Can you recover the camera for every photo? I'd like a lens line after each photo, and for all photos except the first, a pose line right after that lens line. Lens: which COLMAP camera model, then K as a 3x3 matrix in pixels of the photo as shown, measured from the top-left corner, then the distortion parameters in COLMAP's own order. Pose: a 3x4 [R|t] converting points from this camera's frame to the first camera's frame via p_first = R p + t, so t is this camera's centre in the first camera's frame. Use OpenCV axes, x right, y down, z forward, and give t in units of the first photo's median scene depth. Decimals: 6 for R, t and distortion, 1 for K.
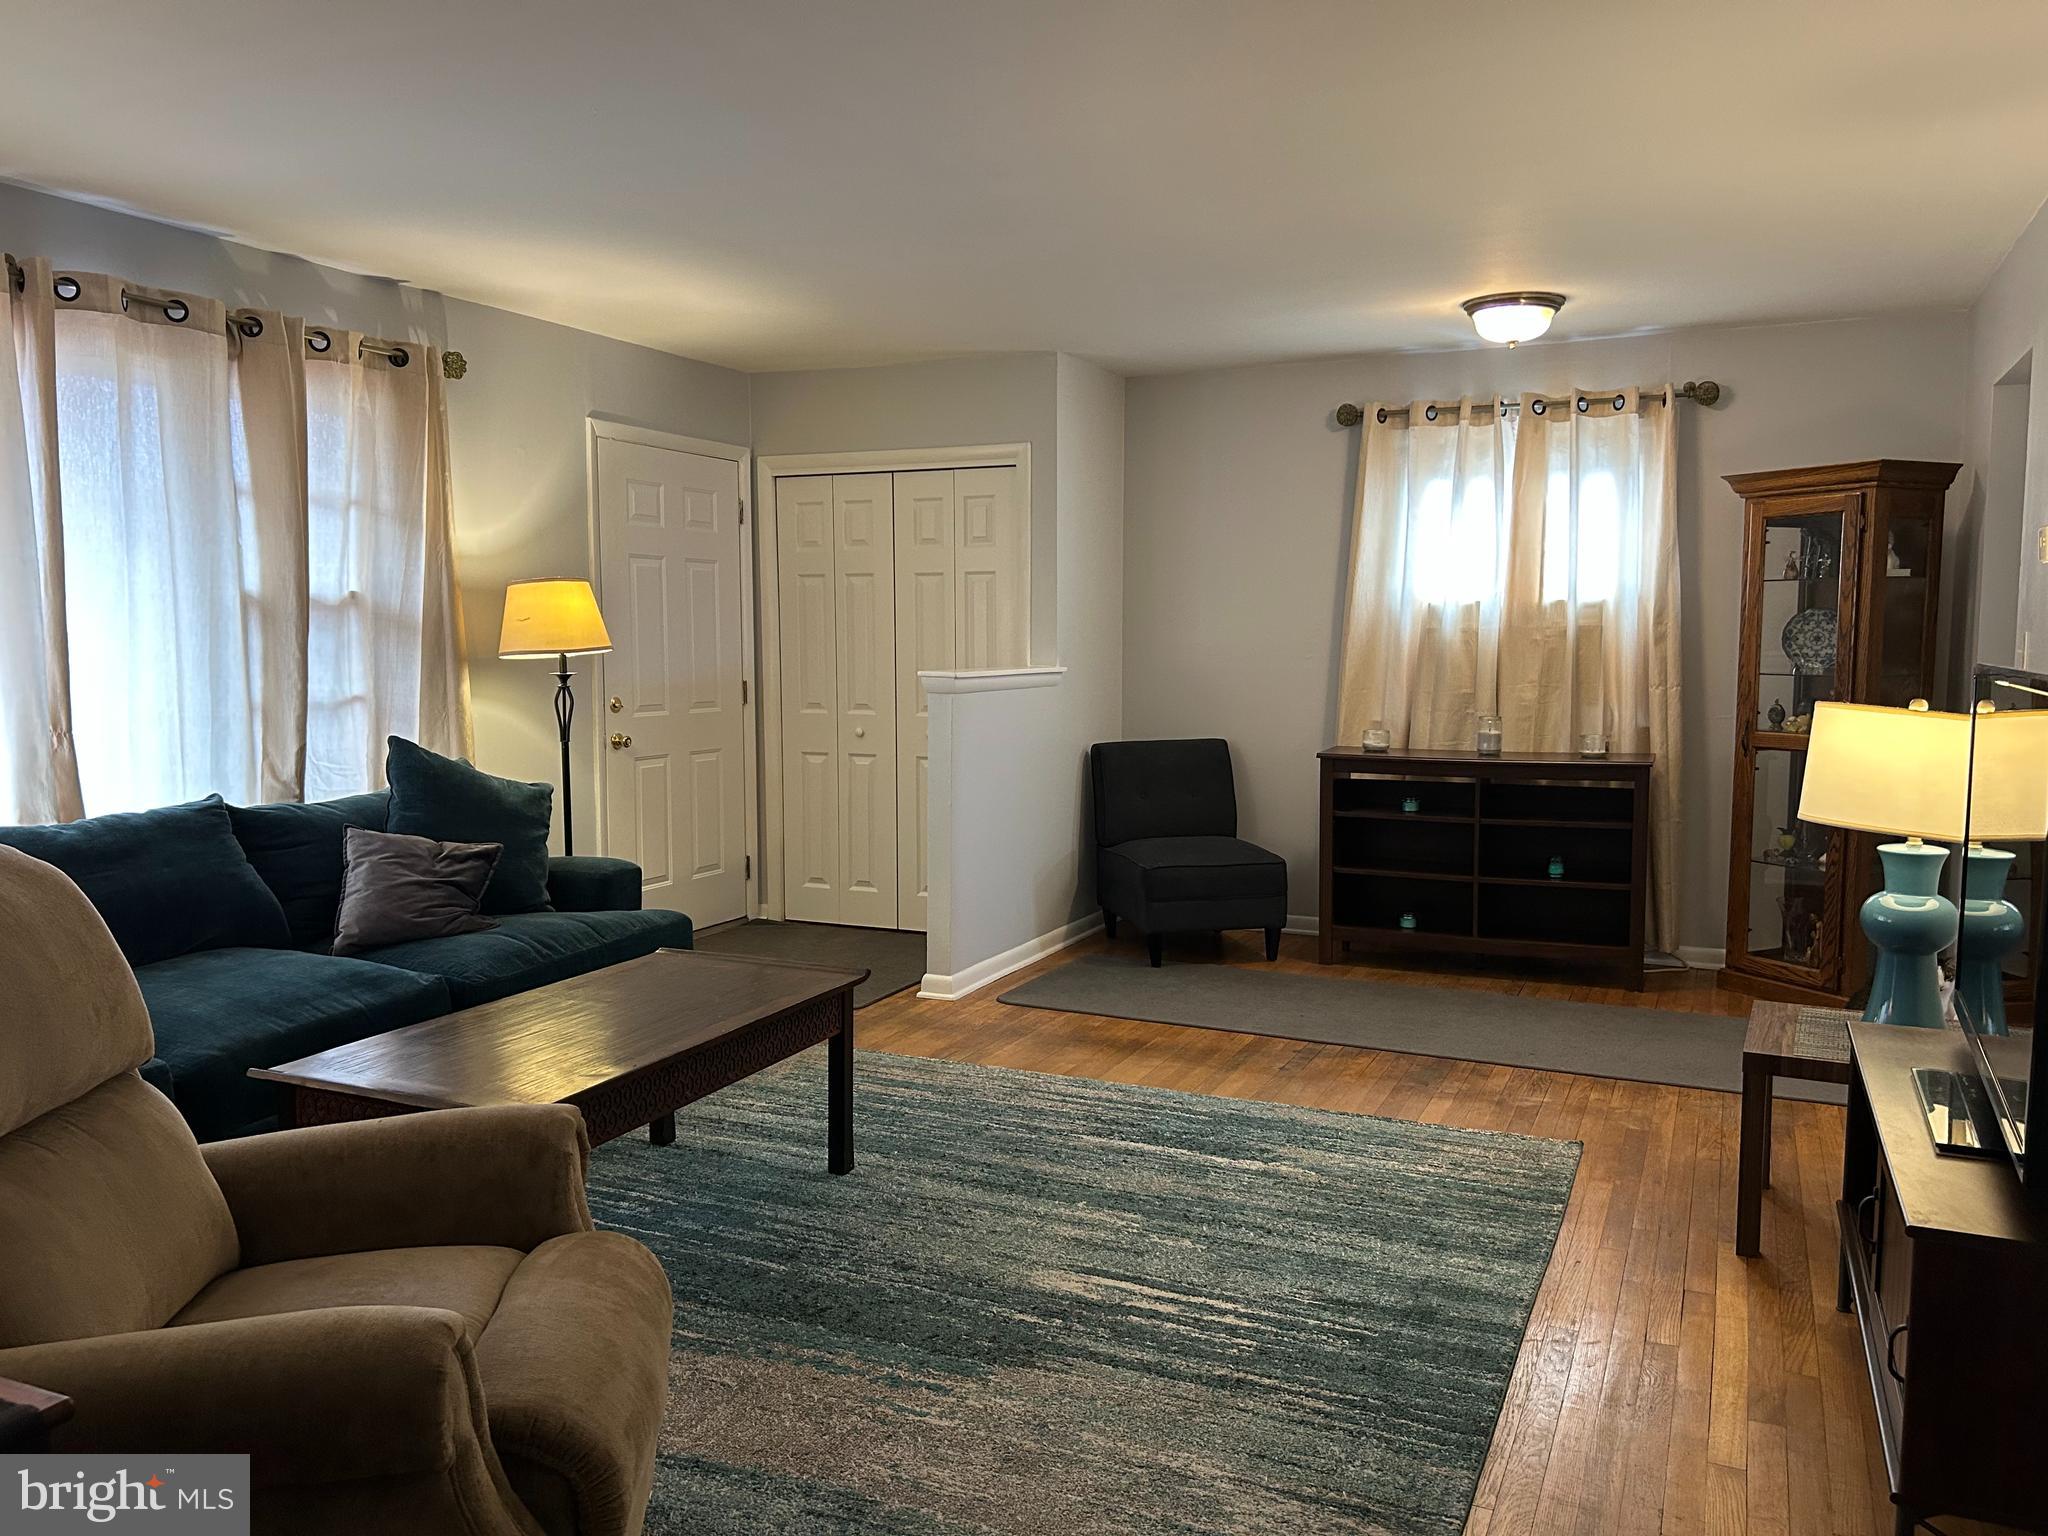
lens RADIAL K [[1569.9, 0, 1020.8], [0, 1569.9, 773.5], [0, 0, 1]] dist [0.073804, -0.090133]
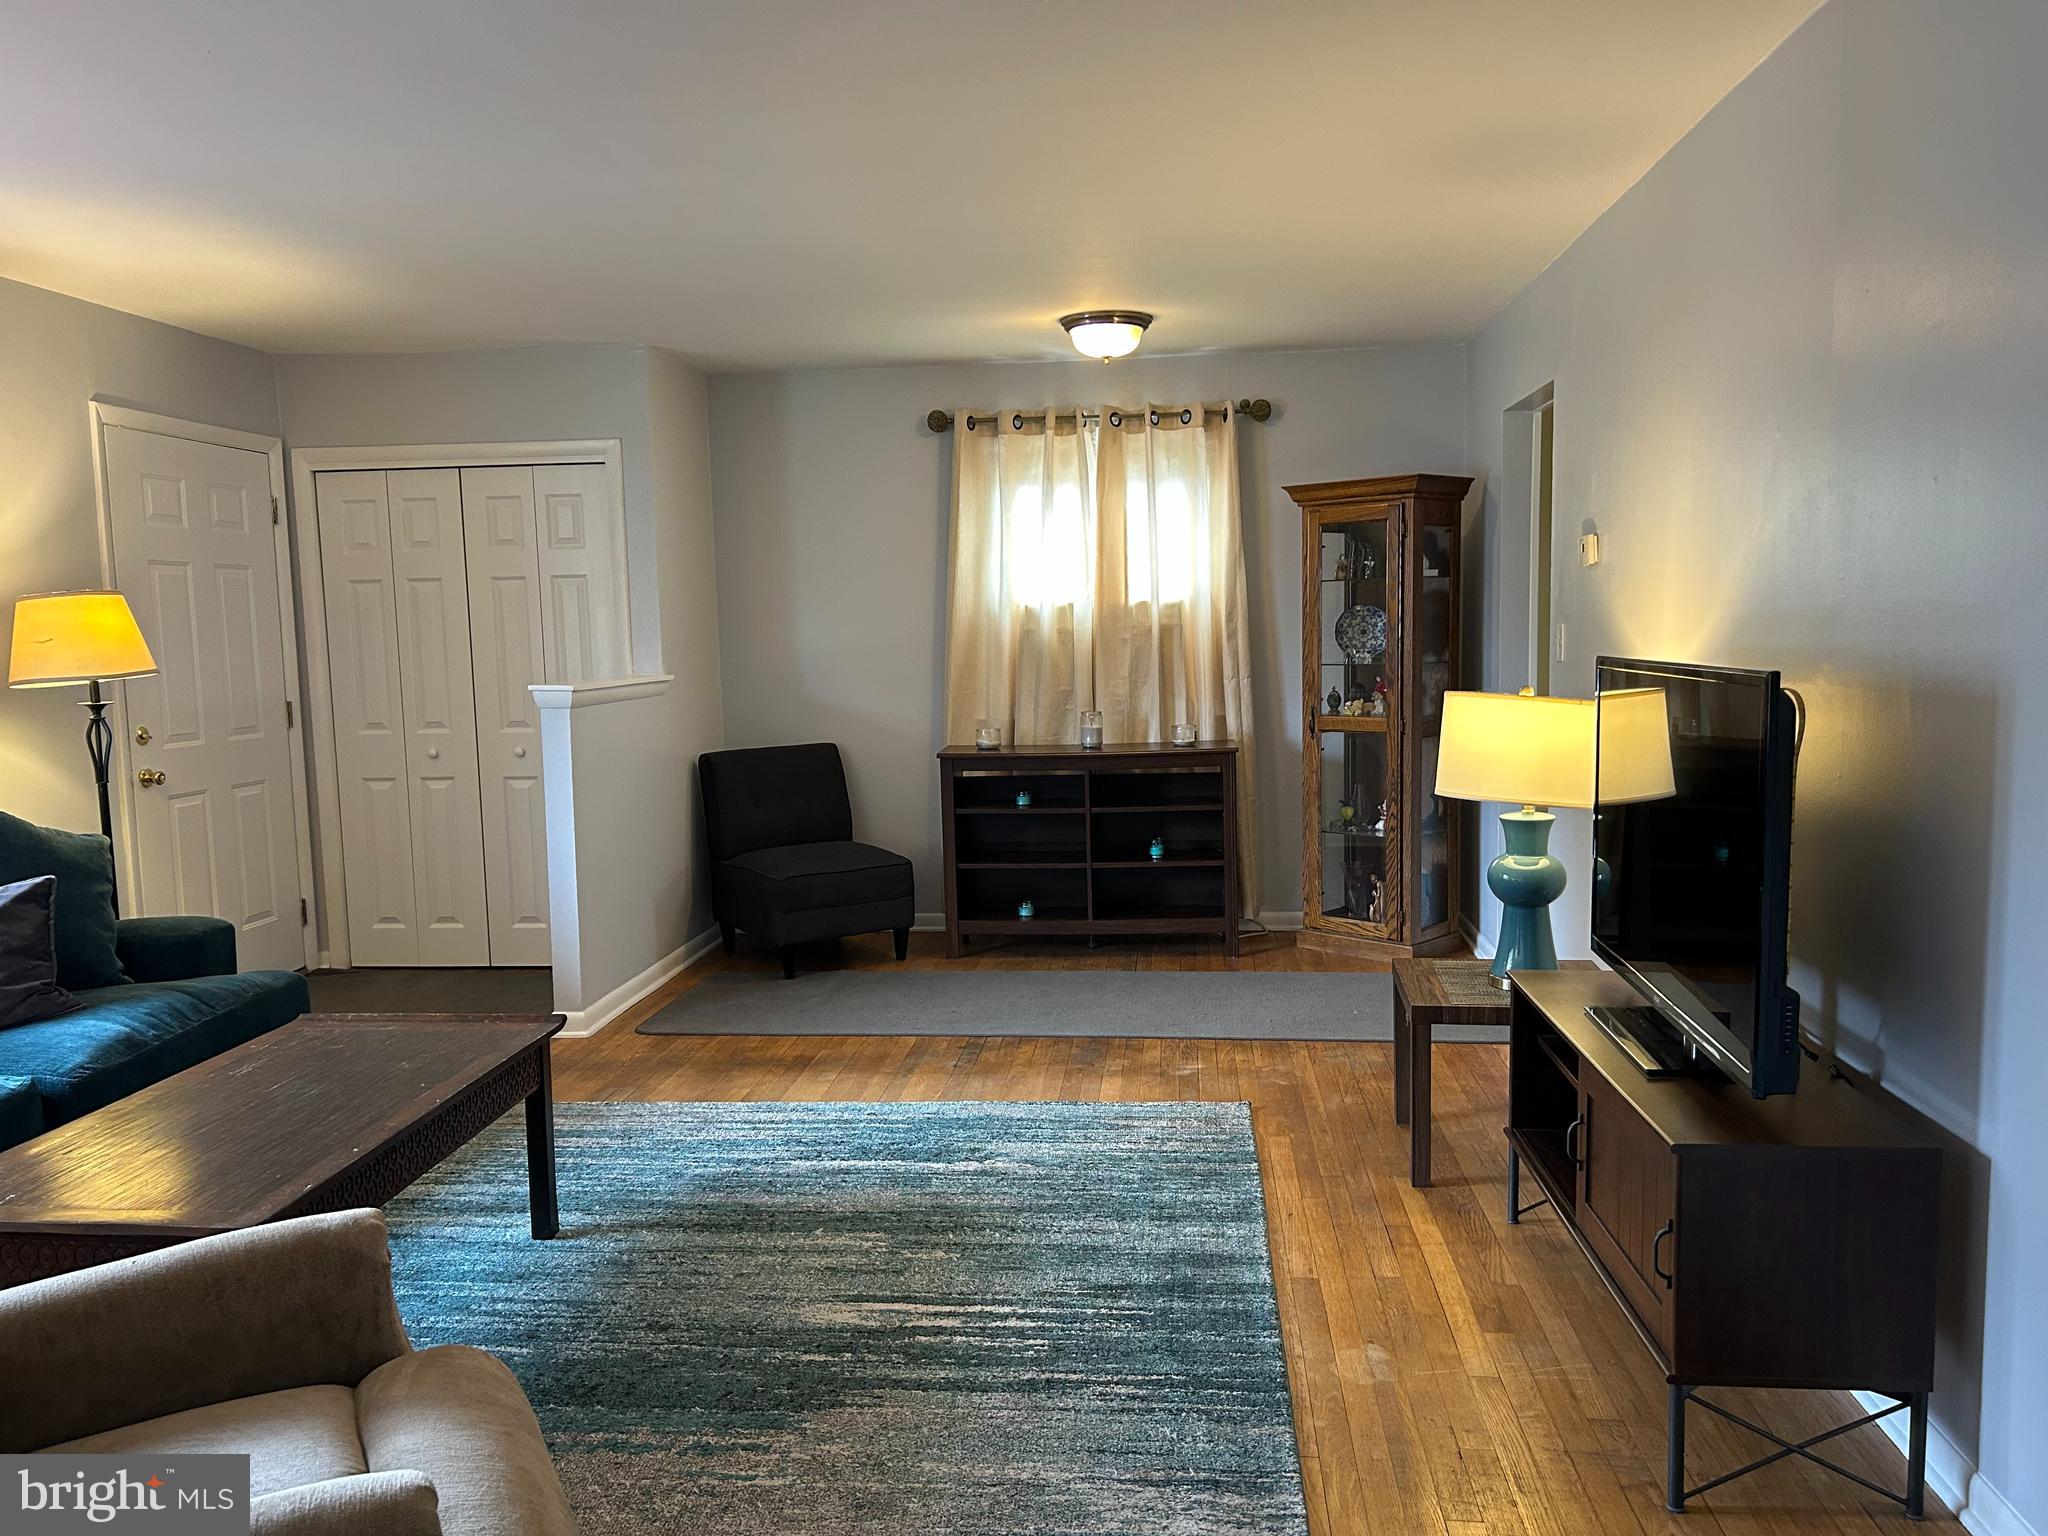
lens RADIAL K [[1569.9, 0, 1037.9], [0, 1569.9, 775.3], [0, 0, 1]] dist [0.073804, -0.090133]
pose [[0.941624, -0.052439, 0.332556, -0.098832], [0.051073, 0.998612, 0.012851, -0.009498], [-0.332768, 0.004884, 0.942996, 0.023188]]
